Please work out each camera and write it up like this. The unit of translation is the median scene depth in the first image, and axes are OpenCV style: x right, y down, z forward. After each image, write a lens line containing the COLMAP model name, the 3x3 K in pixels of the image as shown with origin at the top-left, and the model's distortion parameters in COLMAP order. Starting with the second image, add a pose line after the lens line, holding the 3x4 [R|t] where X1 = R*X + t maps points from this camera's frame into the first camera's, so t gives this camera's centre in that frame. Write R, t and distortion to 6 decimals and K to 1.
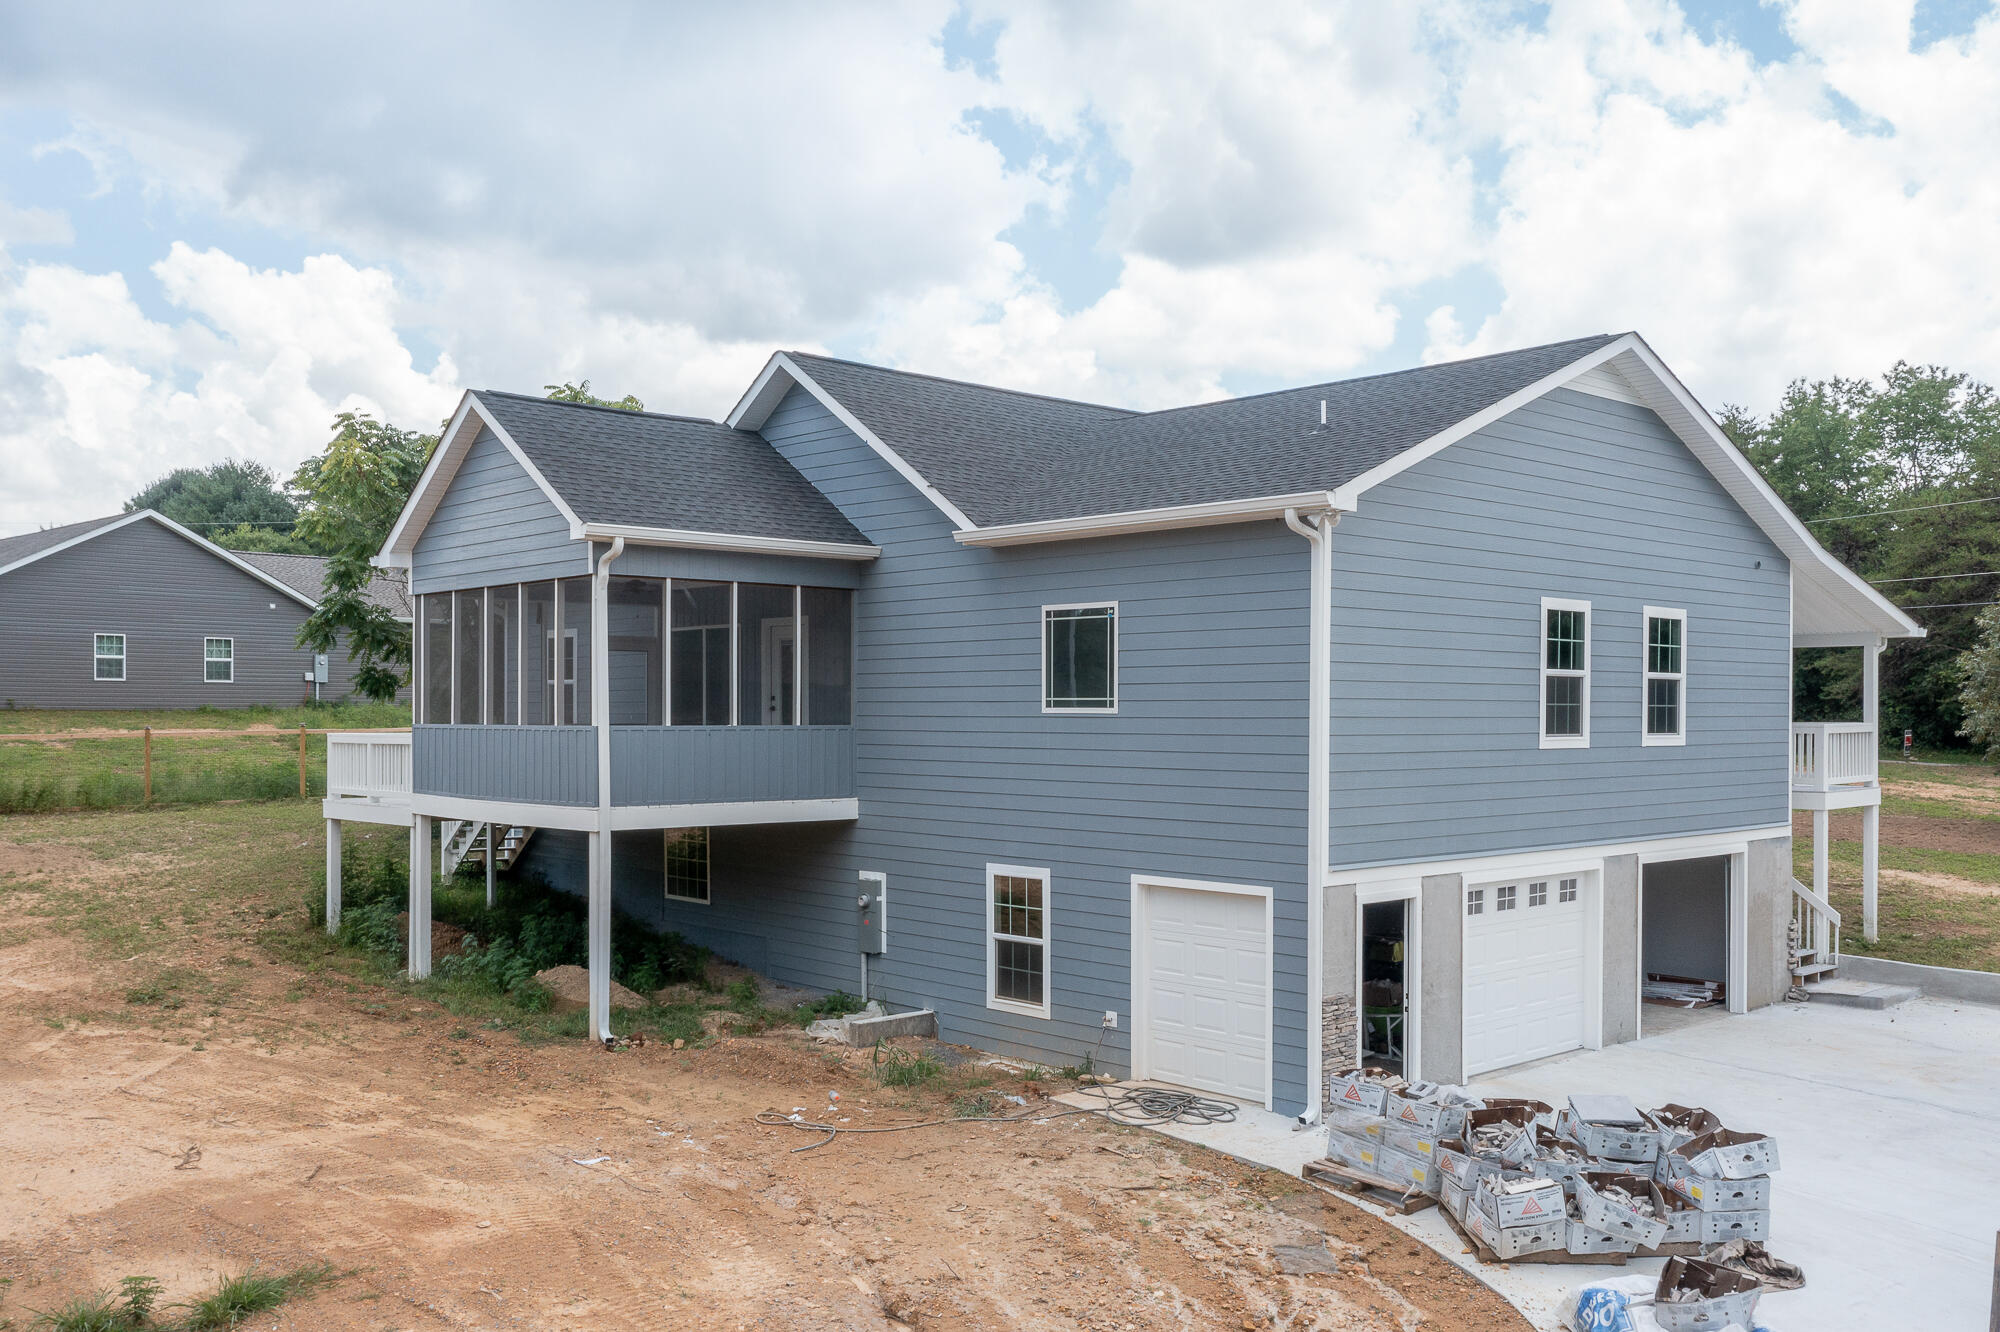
lens RADIAL K [[1756.2, 0, 1019.9], [0, 1756.2, 725.2], [0, 0, 1]] dist [-0.004649, -0.018768]
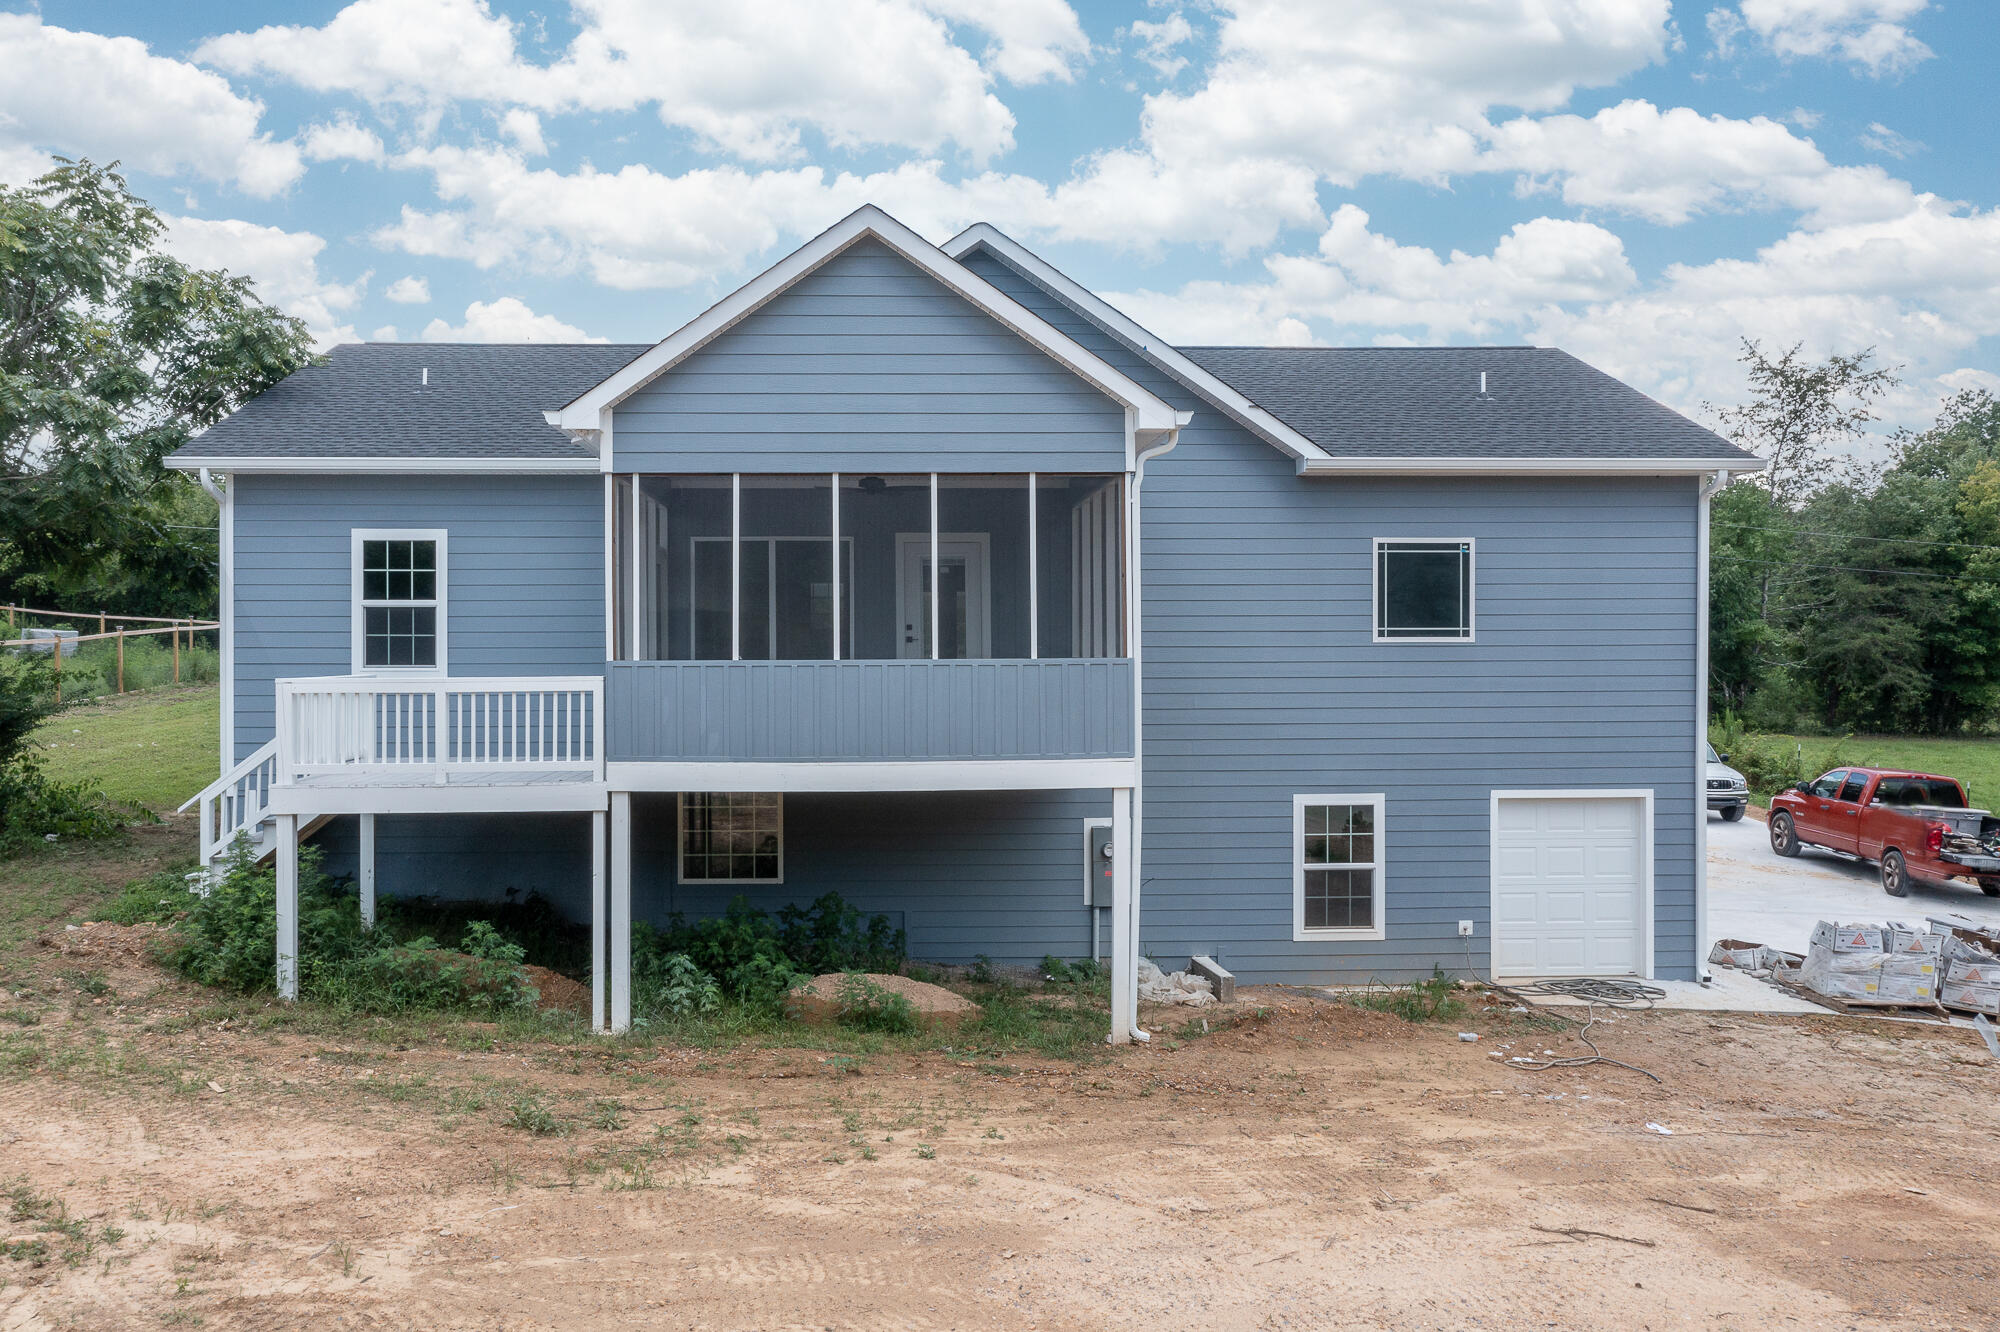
lens RADIAL K [[1664.4, 0, 992.0], [0, 1664.4, 655.8], [0, 0, 1]] dist [-0.013128, 0.006806]
pose [[0.649149, -0.010473, 0.760589, -0.875112], [0.010168, 0.999935, 0.005091, -0.006407], [-0.760593, 0.004429, 0.649214, 0.541969]]
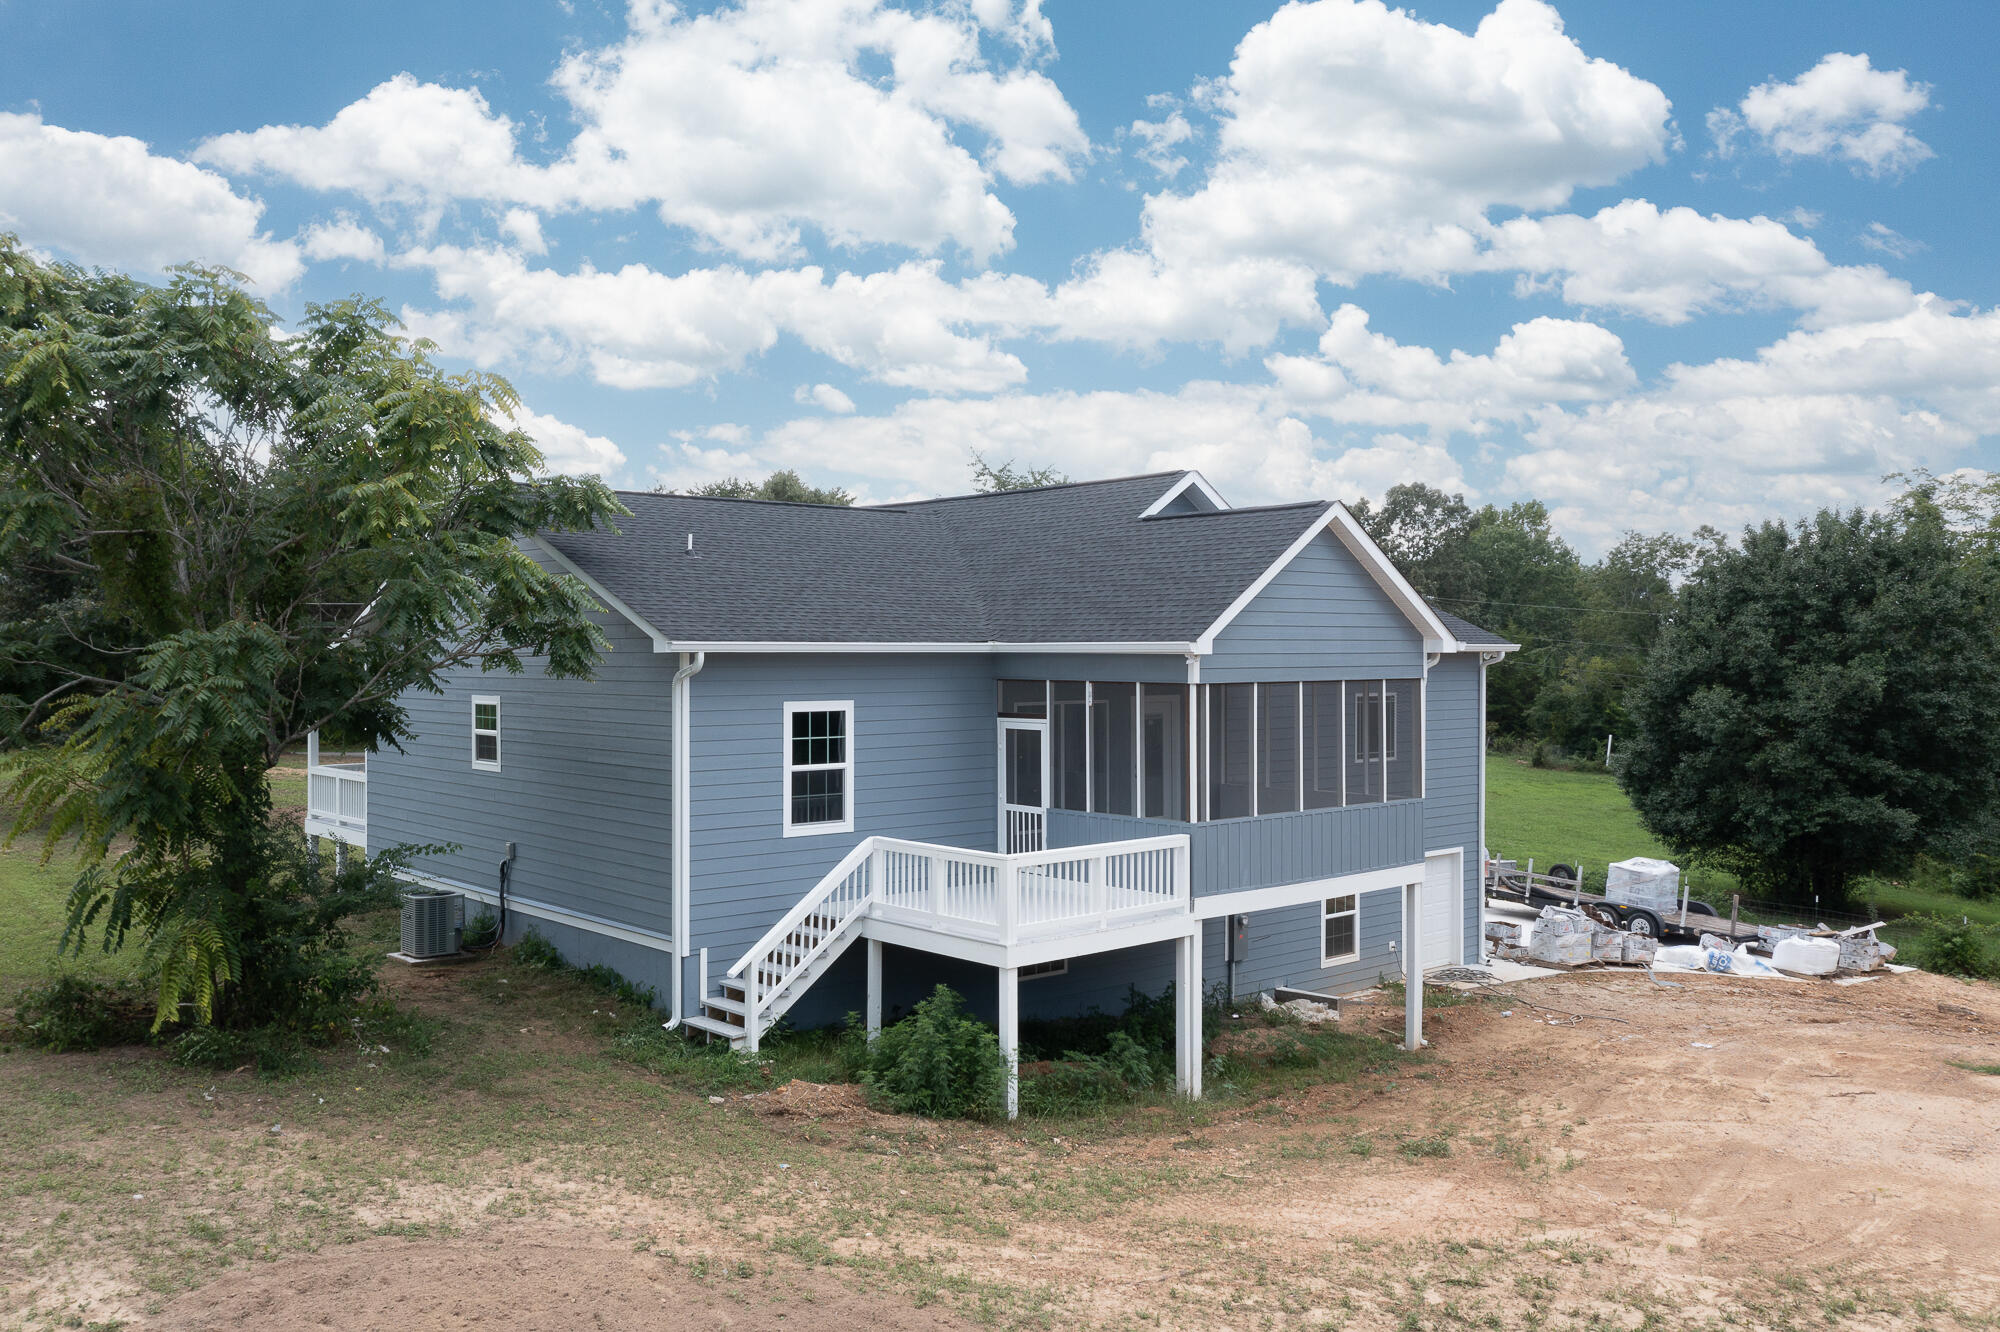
lens RADIAL K [[1664.4, 0, 992.0], [0, 1664.4, 655.8], [0, 0, 1]] dist [-0.013128, 0.006806]
pose [[0.016129, -0.014837, 0.999760, -3.479618], [0.005179, 0.999878, 0.014755, -0.540235], [-0.999857, 0.004940, 0.016204, 3.993826]]
